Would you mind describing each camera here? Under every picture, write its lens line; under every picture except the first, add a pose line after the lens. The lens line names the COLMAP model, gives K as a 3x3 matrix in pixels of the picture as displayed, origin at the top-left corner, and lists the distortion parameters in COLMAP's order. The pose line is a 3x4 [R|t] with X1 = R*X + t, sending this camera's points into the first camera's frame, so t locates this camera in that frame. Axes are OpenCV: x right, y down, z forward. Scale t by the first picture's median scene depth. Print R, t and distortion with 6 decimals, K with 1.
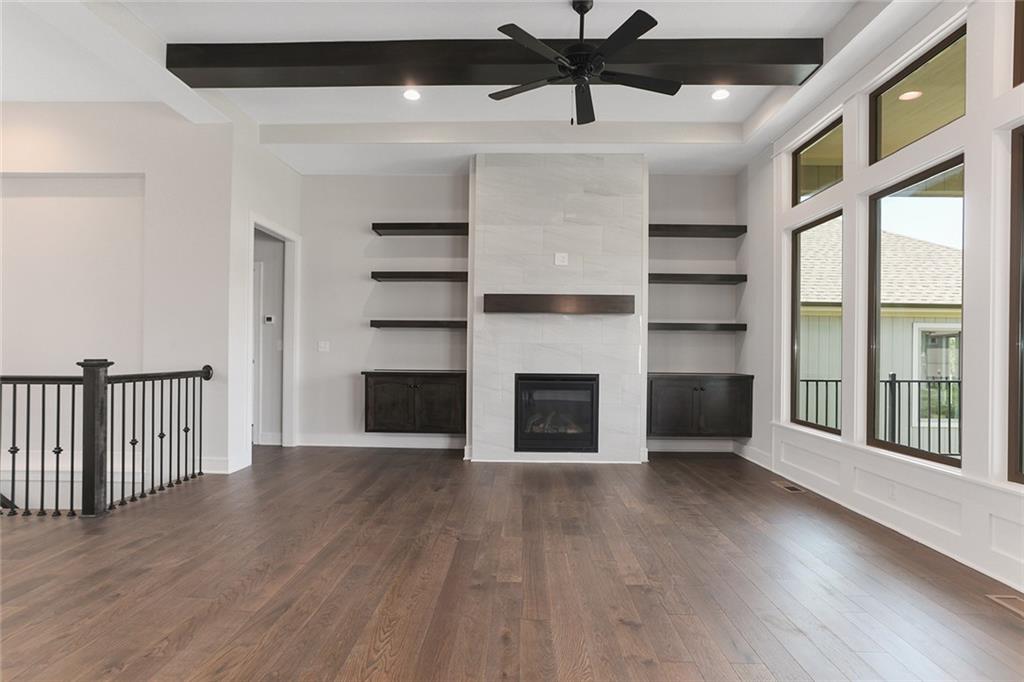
lens RADIAL K [[506.4, 0, 508.4], [0, 506.4, 355.5], [0, 0, 1]] dist [-0.015840, 0.001052]
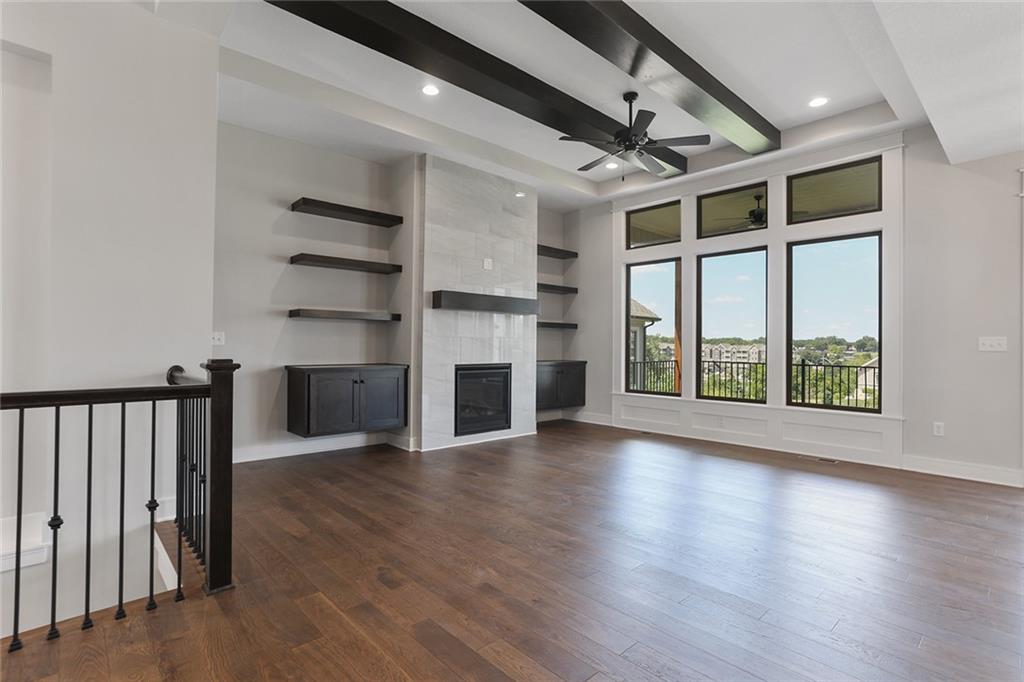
lens RADIAL K [[496.2, 0, 512.0], [0, 496.2, 341.0], [0, 0, 1]] dist [-0.002008, 0.000051]
pose [[0.726125, 0.002193, 0.687560, -0.630230], [0.003134, 0.999974, -0.006499, -0.008551], [-0.687556, 0.006874, 0.726099, 0.141385]]
